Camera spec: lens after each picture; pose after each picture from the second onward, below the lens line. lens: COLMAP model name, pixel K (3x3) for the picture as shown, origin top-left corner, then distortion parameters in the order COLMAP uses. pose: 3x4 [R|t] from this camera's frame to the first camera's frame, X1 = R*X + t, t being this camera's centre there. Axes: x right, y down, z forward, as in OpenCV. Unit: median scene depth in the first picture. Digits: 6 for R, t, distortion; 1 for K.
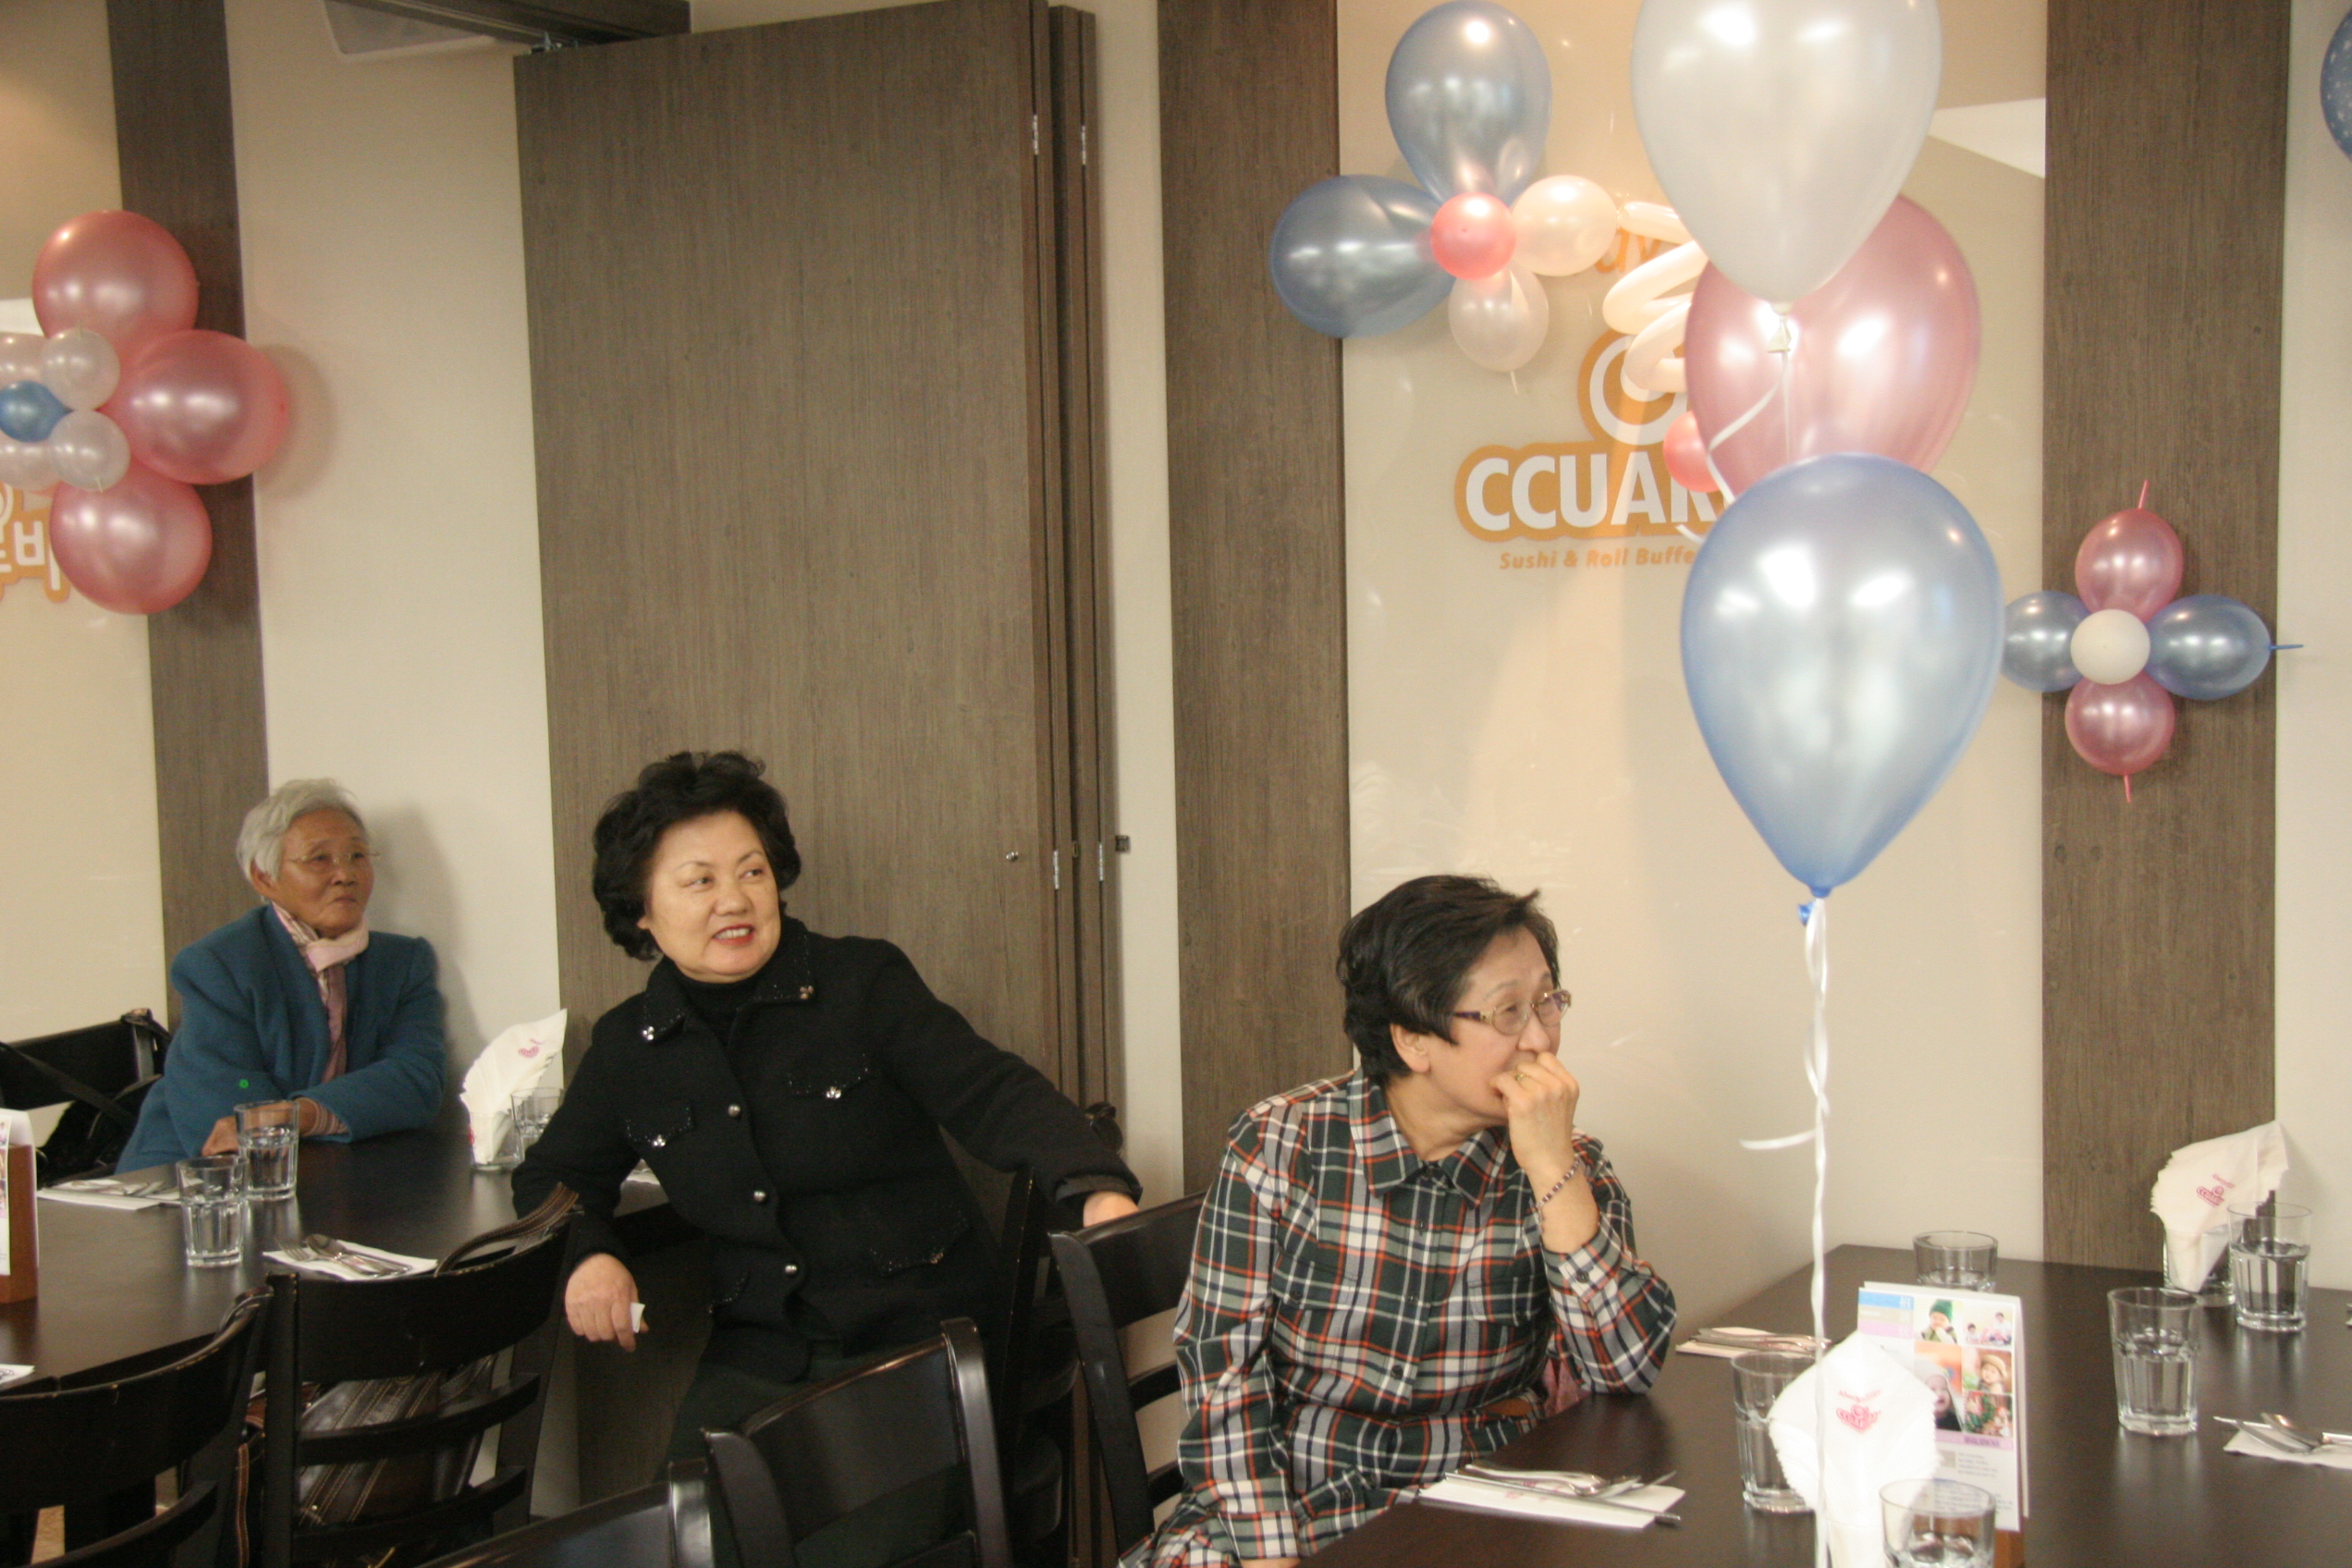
lens RADIAL K [[3060.7, 0, 1177.6], [0, 3060.7, 784.7], [0, 0, 1]] dist [0.158284, 0.000000]
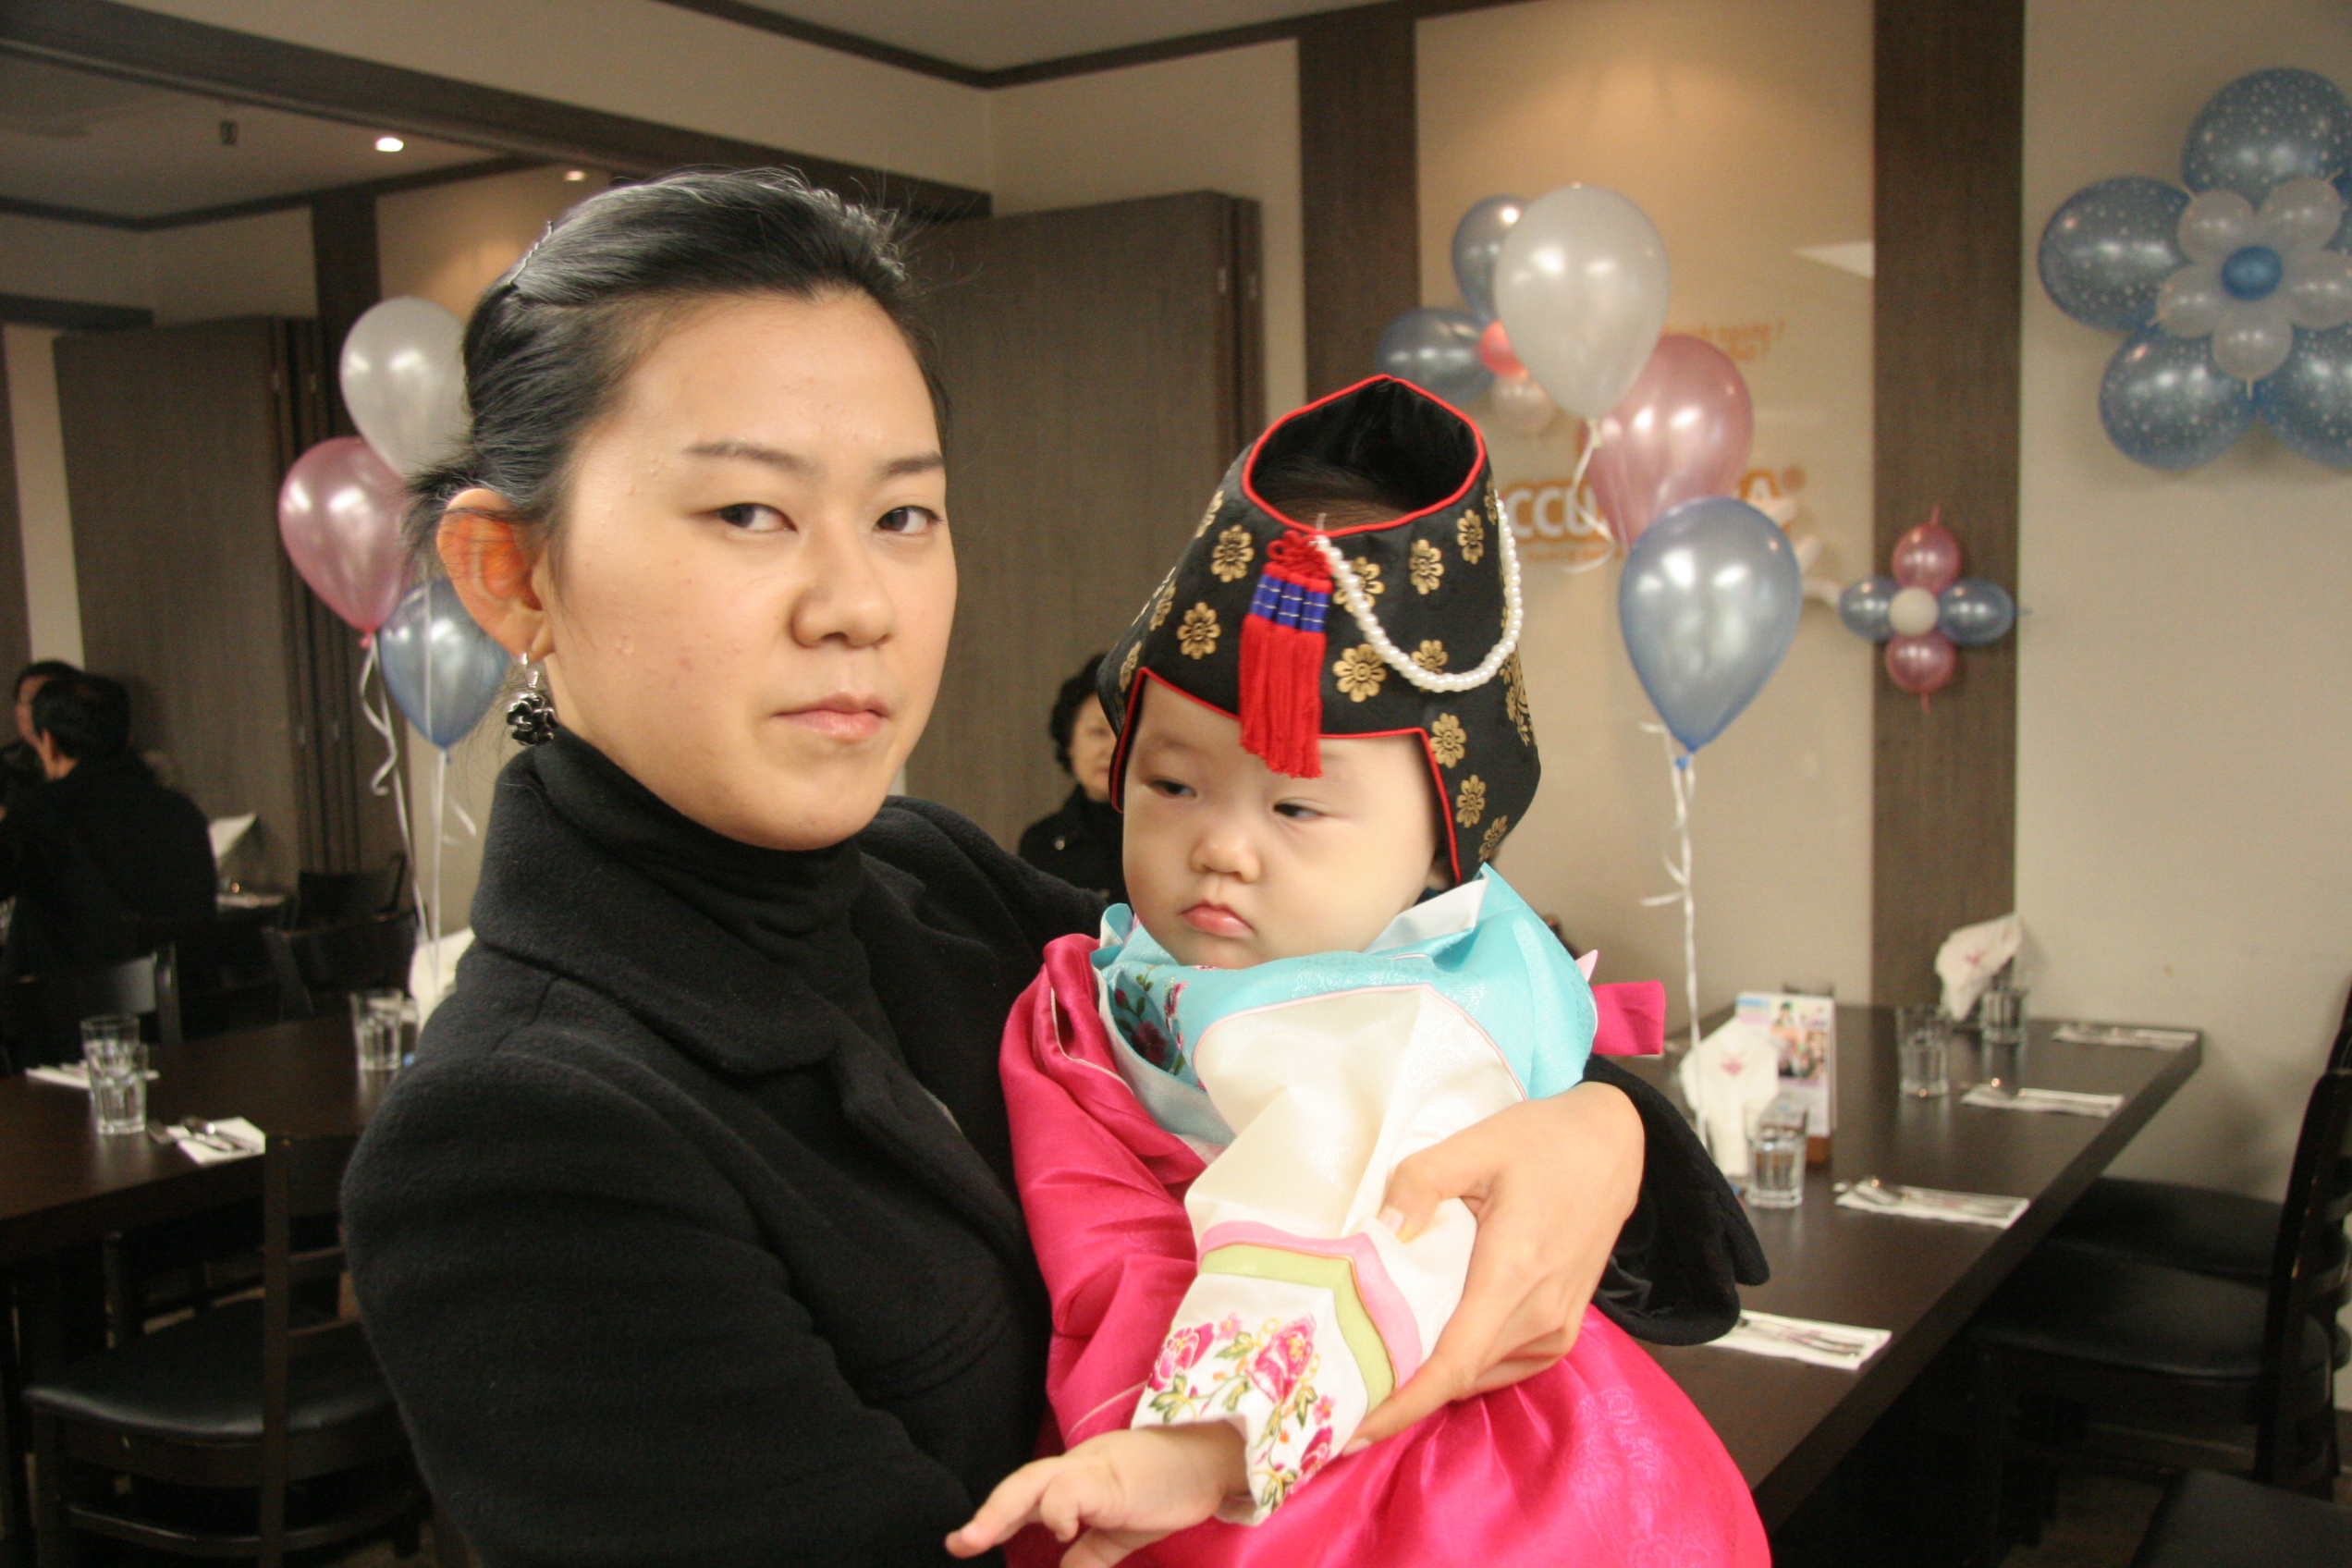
lens RADIAL K [[2310.6, 0, 1177.7], [0, 2310.6, 799.8], [0, 0, 1]] dist [-0.002743, 0.000000]
pose [[0.998920, -0.000039, -0.046461, -0.016869], [0.001567, 0.999458, 0.032869, 0.011565], [0.046434, -0.032907, 0.998379, -0.184227]]
